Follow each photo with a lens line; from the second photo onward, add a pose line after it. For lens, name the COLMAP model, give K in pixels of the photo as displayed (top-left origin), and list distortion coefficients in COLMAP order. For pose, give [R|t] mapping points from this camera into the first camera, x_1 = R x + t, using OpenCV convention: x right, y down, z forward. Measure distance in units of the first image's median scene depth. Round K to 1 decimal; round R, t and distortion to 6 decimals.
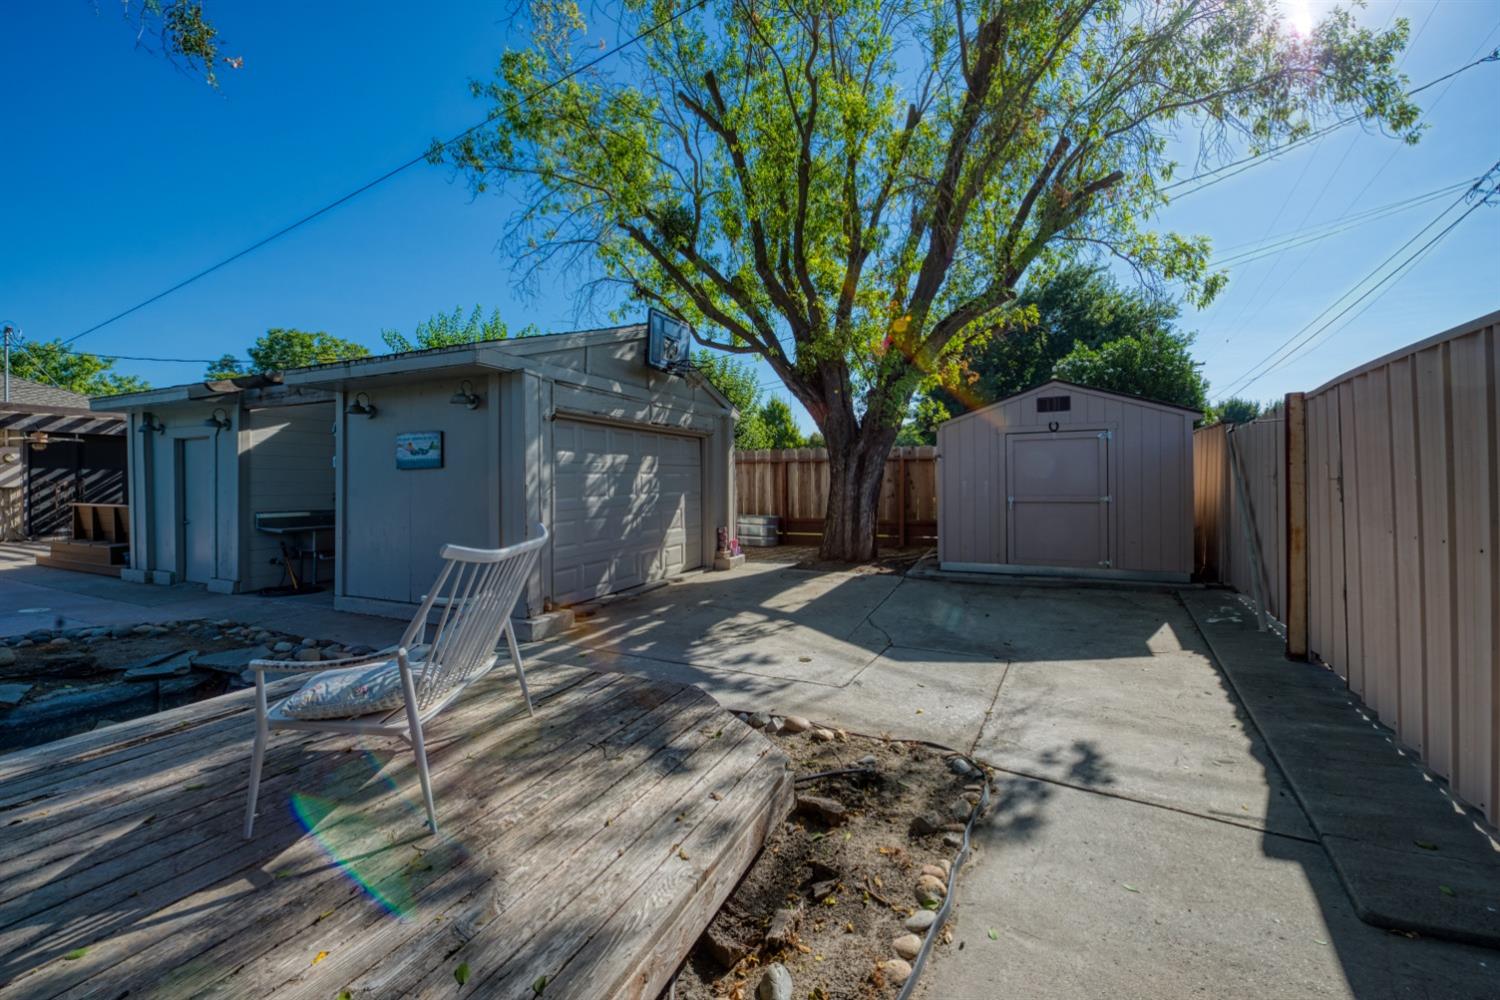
lens RADIAL K [[598.1, 0, 746.7], [0, 598.1, 480.6], [0, 0, 1]] dist [-0.000911, -0.000240]
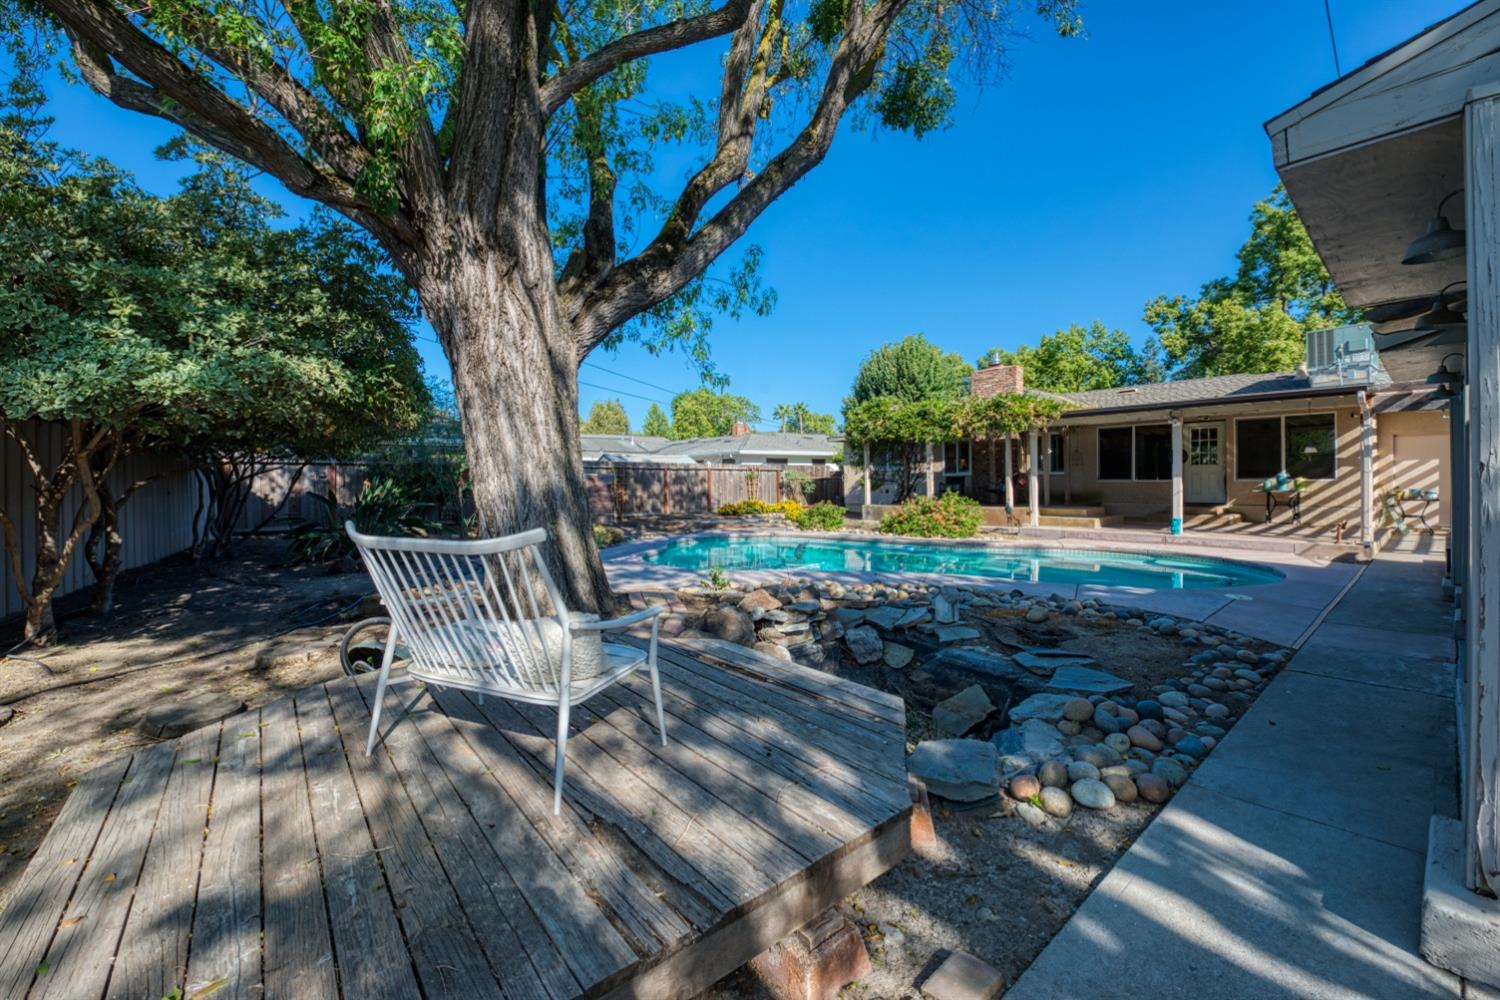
lens RADIAL K [[598.1, 0, 746.7], [0, 598.1, 480.6], [0, 0, 1]] dist [-0.000911, -0.000240]
pose [[-0.462045, 0.008427, -0.886816, 0.152569], [0.010898, 0.999933, 0.003824, 0.012709], [0.886789, -0.007898, -0.462106, 1.624508]]
